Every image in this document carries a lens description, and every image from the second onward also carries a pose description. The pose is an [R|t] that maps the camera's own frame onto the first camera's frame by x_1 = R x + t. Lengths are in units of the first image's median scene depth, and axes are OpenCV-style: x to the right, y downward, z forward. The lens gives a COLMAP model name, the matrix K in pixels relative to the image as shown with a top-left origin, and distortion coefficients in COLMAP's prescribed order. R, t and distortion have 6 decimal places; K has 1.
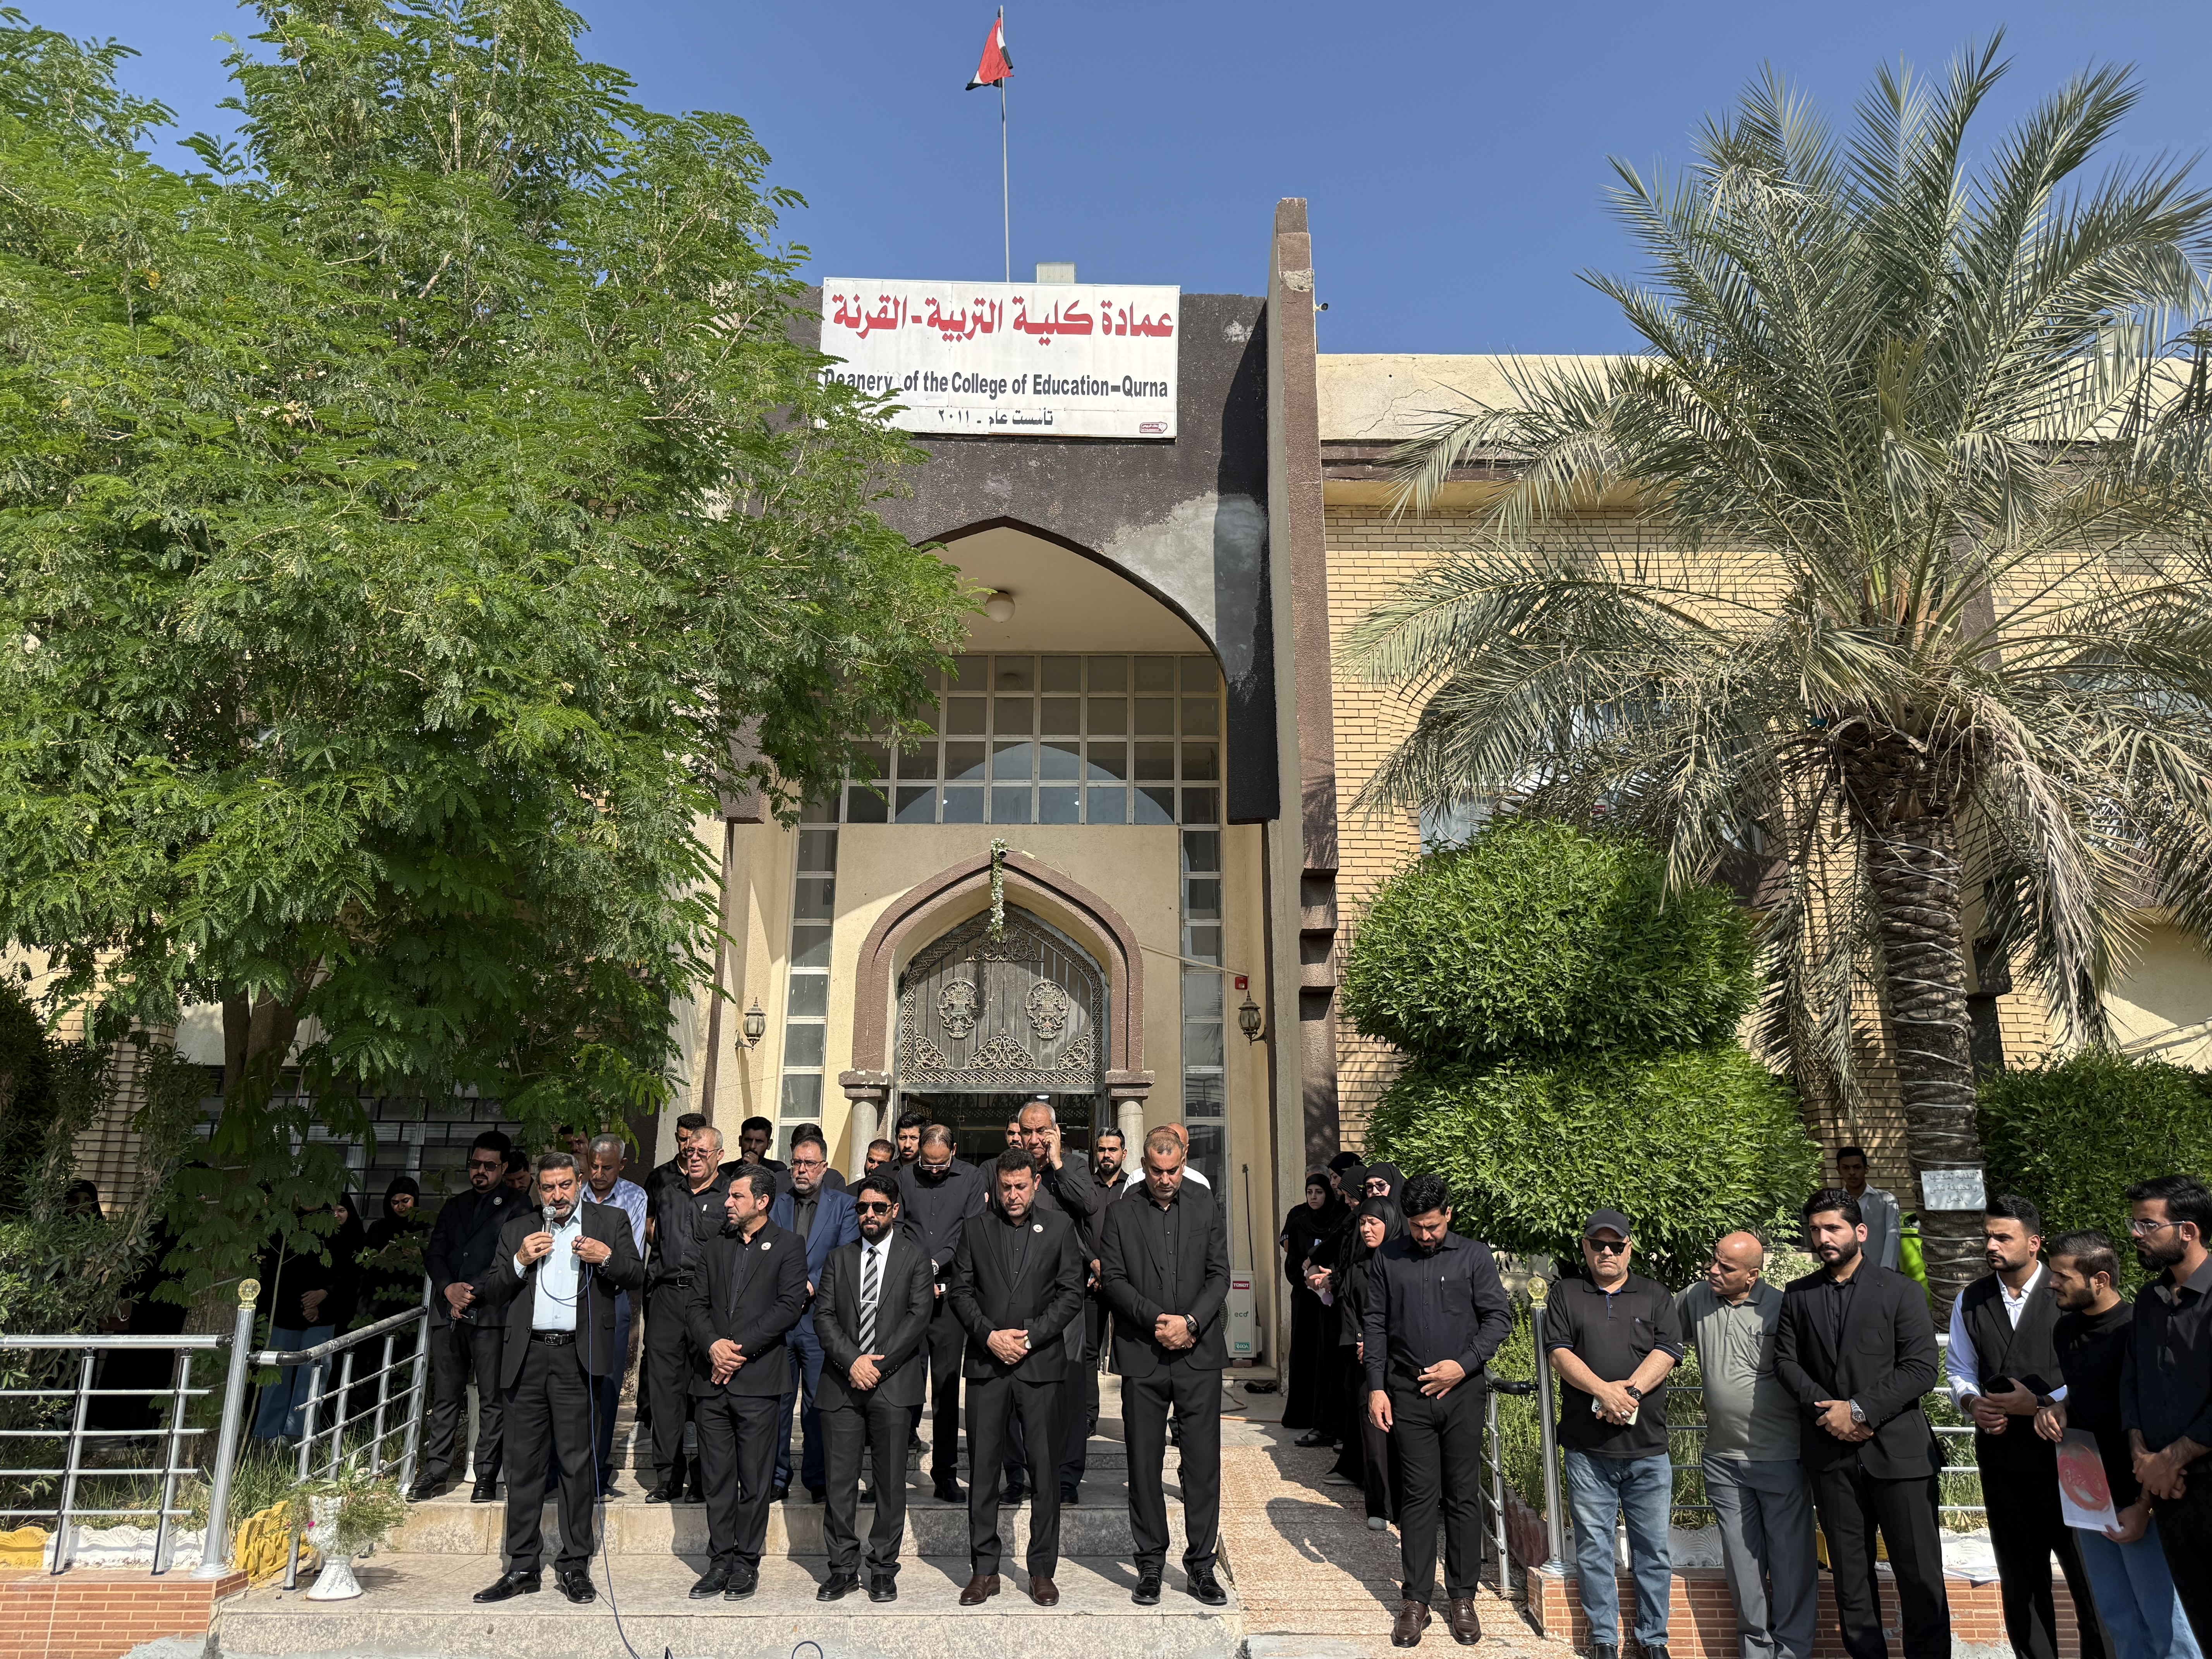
lens RADIAL K [[1526.2, 0, 1106.0], [0, 1526.2, 829.5], [0, 0, 1]] dist [0.001297, -0.004384]
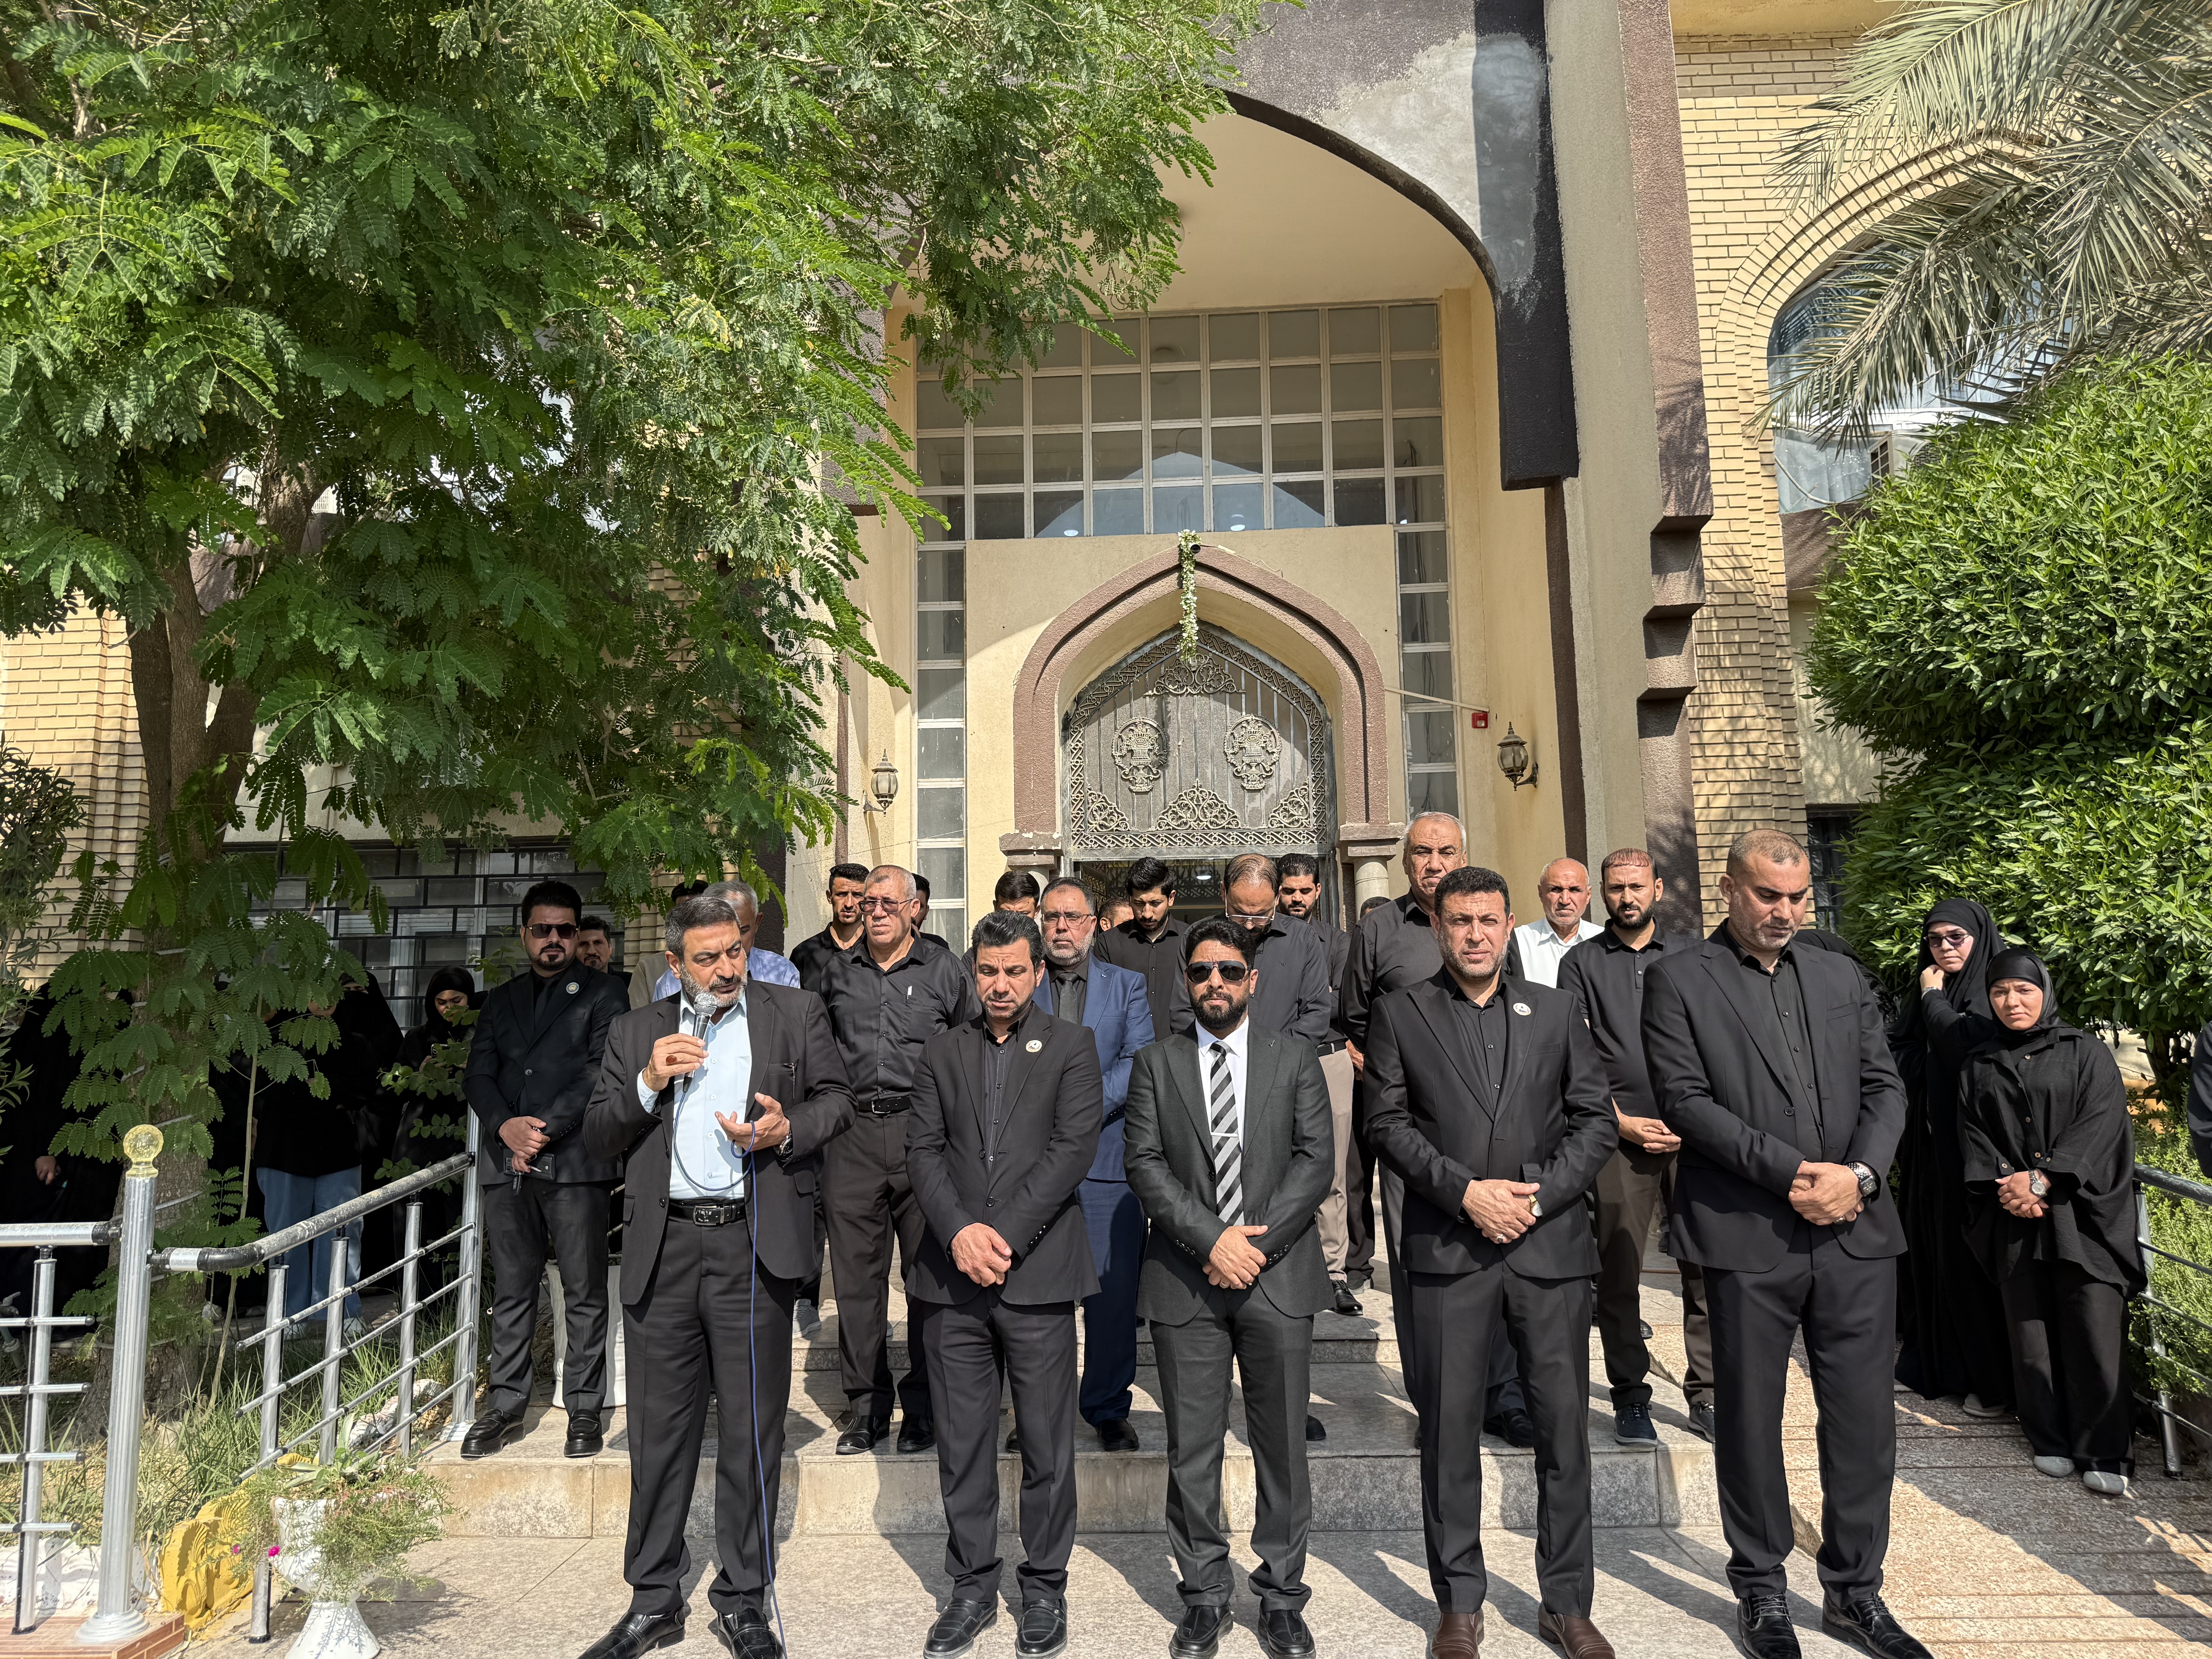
lens RADIAL K [[1570.1, 0, 1106.0], [0, 1570.1, 829.5], [0, 0, 1]] dist [0.051972, -0.049101]
pose [[0.998236, -0.030755, -0.050776, -0.131961], [0.036815, 0.991712, 0.123093, 0.098042], [0.046569, -0.124745, 0.991095, 0.344254]]
